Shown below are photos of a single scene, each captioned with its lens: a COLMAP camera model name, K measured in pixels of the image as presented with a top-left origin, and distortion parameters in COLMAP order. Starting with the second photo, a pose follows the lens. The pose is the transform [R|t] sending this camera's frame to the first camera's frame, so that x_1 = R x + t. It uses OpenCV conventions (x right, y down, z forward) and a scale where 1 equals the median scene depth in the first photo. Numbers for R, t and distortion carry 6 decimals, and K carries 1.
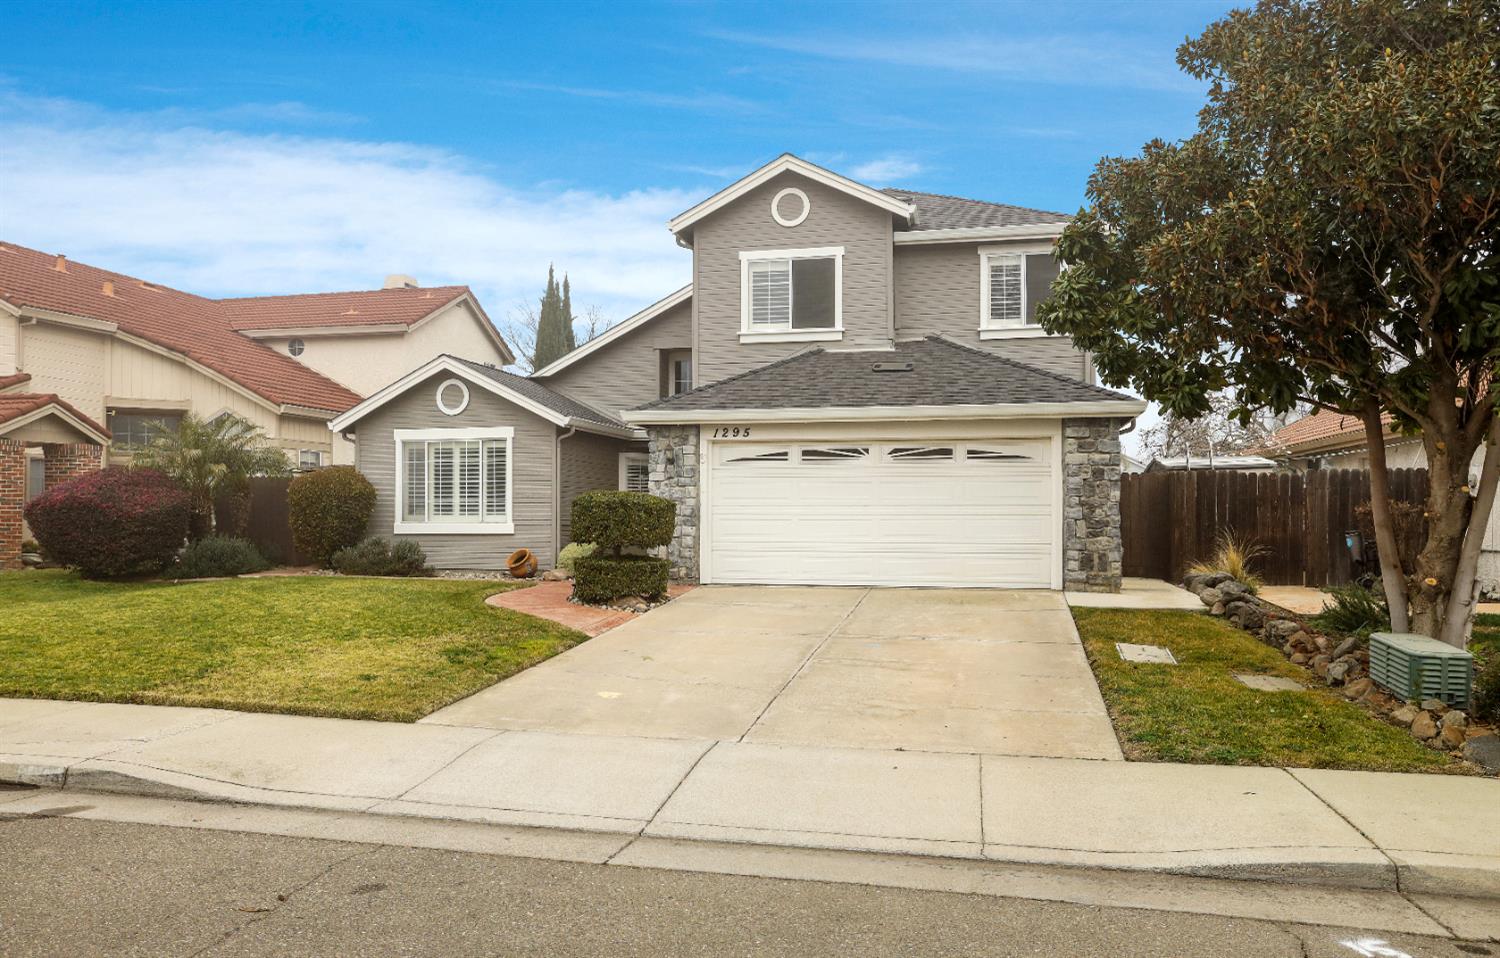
lens RADIAL K [[1114.3, 0, 747.1], [0, 1114.3, 473.4], [0, 0, 1]] dist [-0.017544, 0.027747]
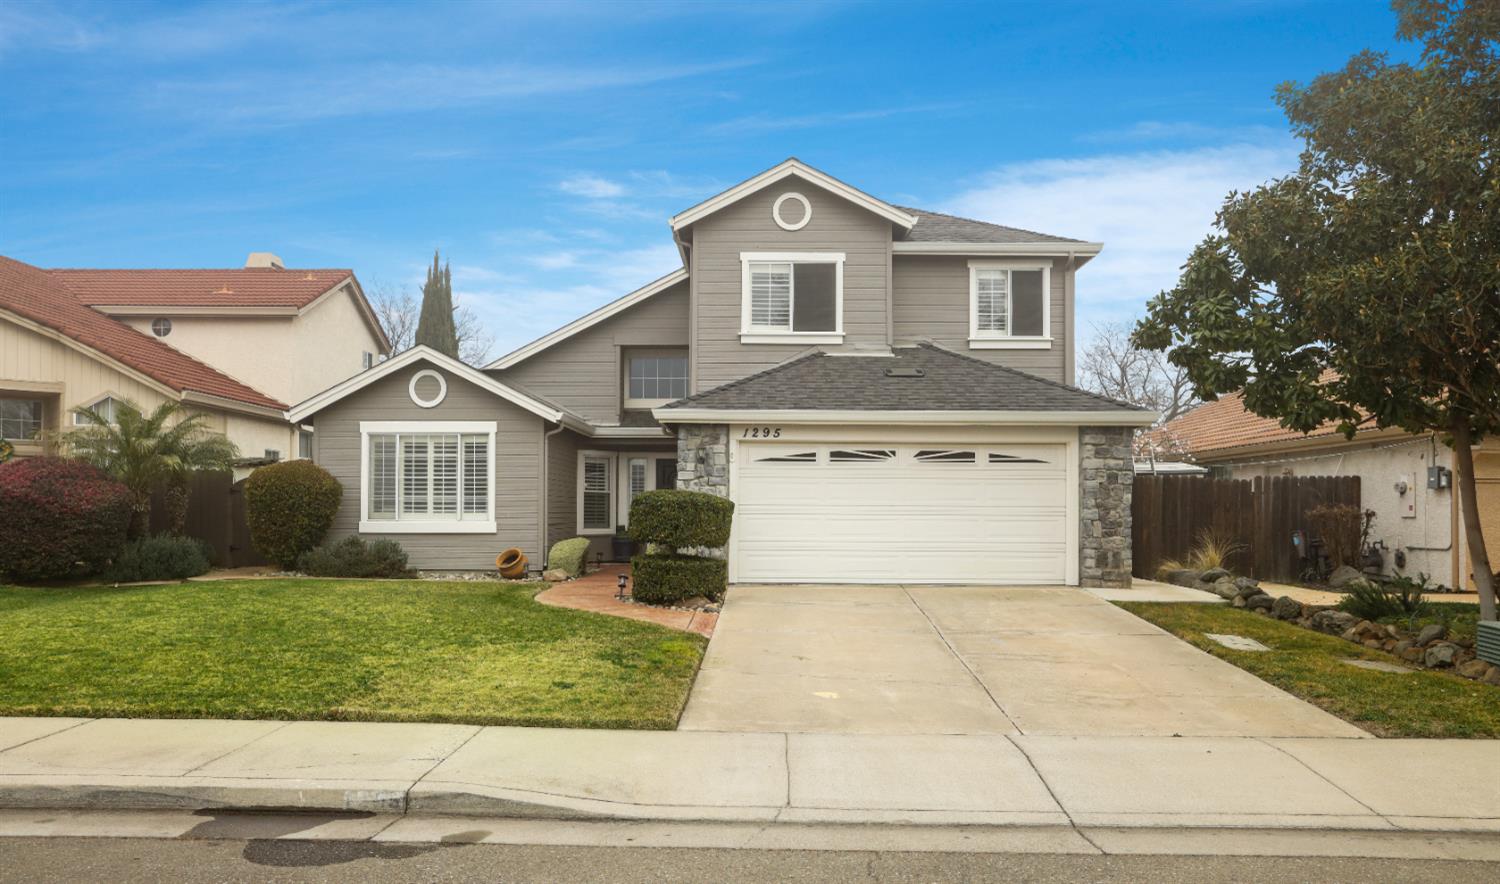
lens RADIAL K [[1110.9, 0, 749.8], [0, 1110.9, 467.9], [0, 0, 1]] dist [-0.021284, 0.023413]
pose [[0.976777, 0.013267, 0.213845, -0.220015], [-0.012596, 0.999911, -0.004497, -0.000151], [-0.213886, 0.001699, 0.976857, 0.020822]]
